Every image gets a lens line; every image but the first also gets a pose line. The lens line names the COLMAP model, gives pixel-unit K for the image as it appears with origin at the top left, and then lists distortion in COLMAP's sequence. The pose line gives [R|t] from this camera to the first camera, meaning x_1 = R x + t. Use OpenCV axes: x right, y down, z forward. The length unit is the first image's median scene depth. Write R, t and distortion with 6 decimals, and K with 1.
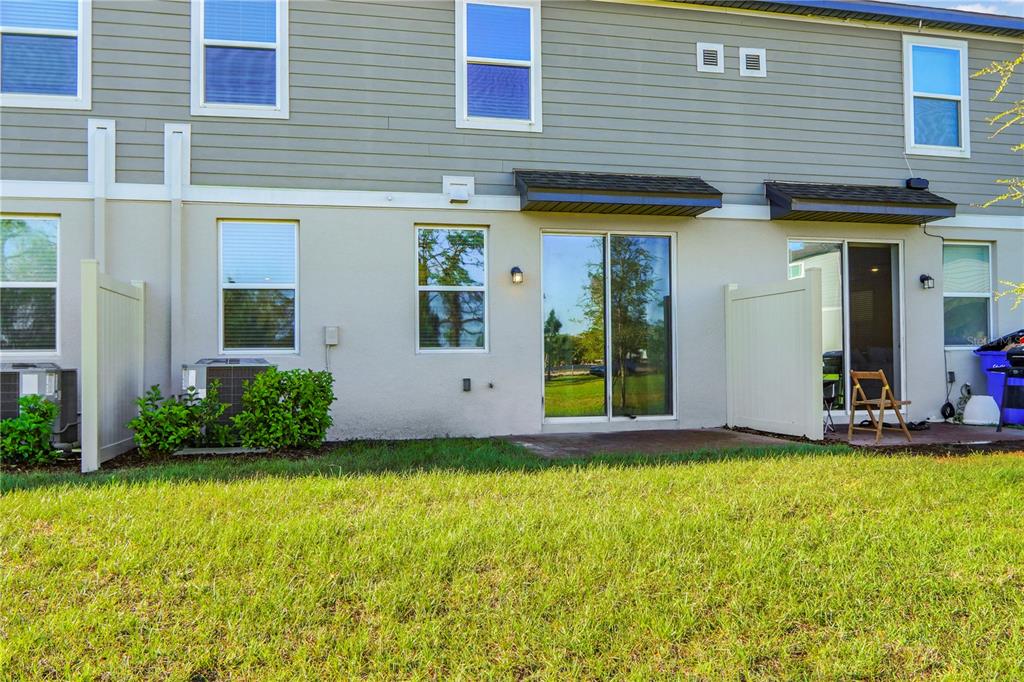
lens RADIAL K [[663.0, 0, 512.4], [0, 663.0, 340.1], [0, 0, 1]] dist [-0.023491, 0.004775]
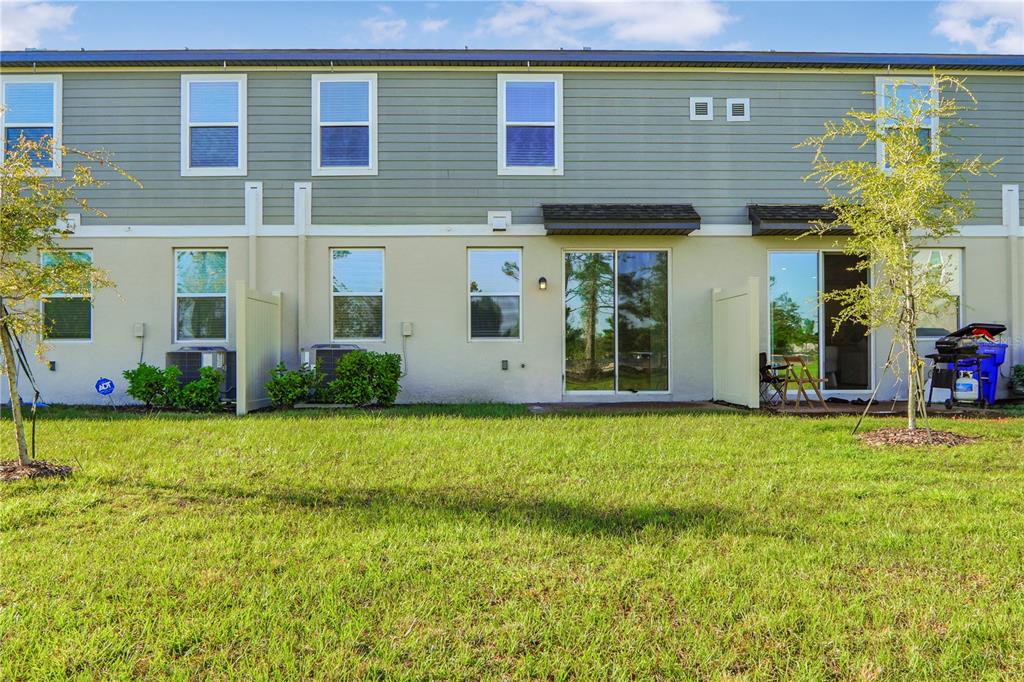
lens RADIAL K [[558.6, 0, 511.8], [0, 558.6, 339.0], [0, 0, 1]] dist [-0.019638, 0.003028]
pose [[0.988359, 0.001775, -0.152128, 0.119780], [-0.000191, 0.999946, 0.010432, 0.002200], [0.152138, -0.010281, 0.988306, -0.129258]]
